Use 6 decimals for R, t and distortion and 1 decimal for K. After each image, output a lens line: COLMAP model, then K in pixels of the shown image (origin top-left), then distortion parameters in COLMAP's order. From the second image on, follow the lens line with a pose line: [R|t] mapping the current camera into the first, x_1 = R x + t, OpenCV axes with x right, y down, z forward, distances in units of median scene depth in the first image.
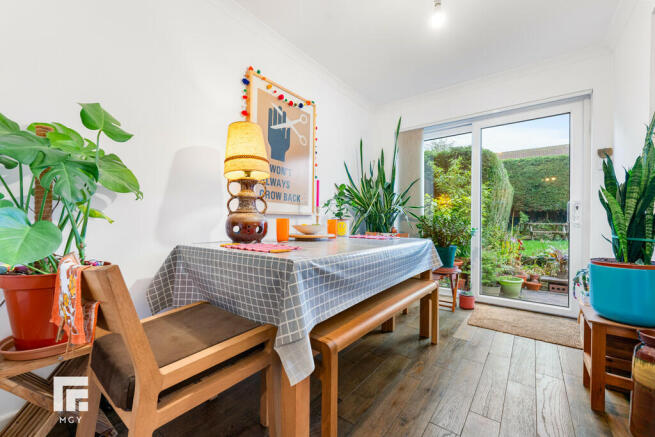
lens RADIAL K [[263.0, 0, 324.1], [0, 263.0, 221.2], [0, 0, 1]] dist [-0.003344, 0.000163]
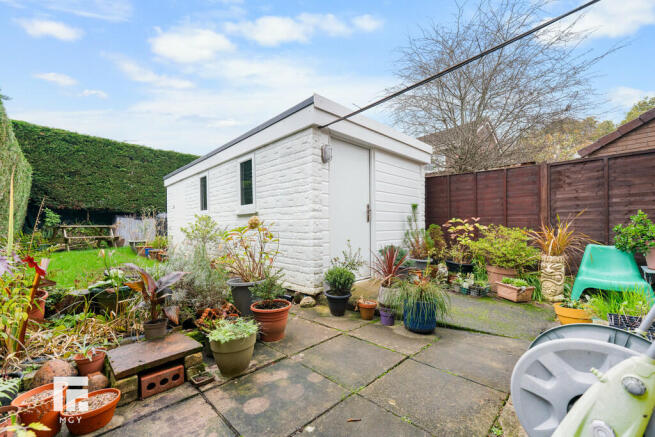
lens RADIAL K [[263.0, 0, 322.6], [0, 263.0, 231.7], [0, 0, 1]] dist [-0.003344, 0.000163]
pose [[0.120340, -0.019919, 0.992533, 0.555613], [0.007717, 0.999787, 0.019129, 0.044724], [-0.992703, 0.005357, 0.120468, 0.728118]]
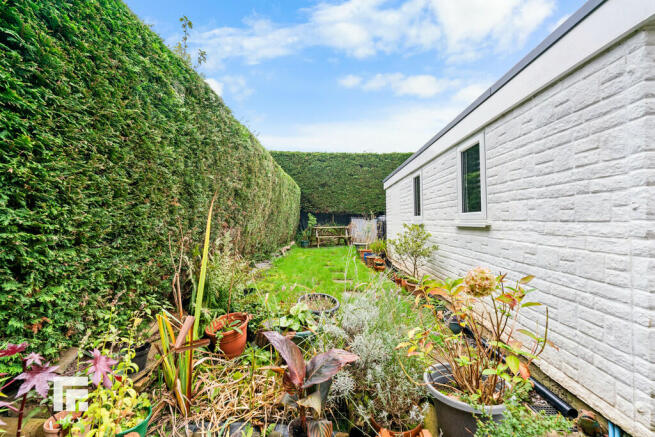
lens RADIAL K [[263.0, 0, 341.1], [0, 263.0, 222.8], [0, 0, 1]] dist [-0.003344, 0.000163]
pose [[0.761169, -0.014978, 0.648380, 0.810225], [0.017574, 0.999843, 0.002466, -0.017555], [-0.648315, 0.009518, 0.761313, 0.832772]]
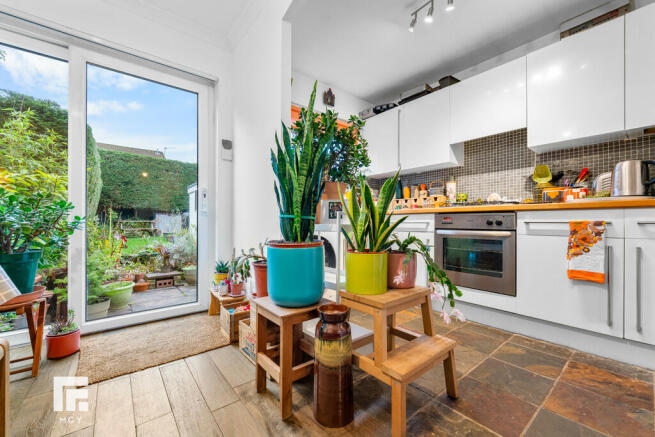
lens RADIAL K [[263.0, 0, 325.3], [0, 263.0, 221.9], [0, 0, 1]] dist [-0.003344, 0.000163]
pose [[0.219399, -0.004777, 0.975623, 0.068905], [0.000192, 0.999988, 0.004853, 0.022949], [-0.975635, -0.000878, 0.219397, 0.199983]]
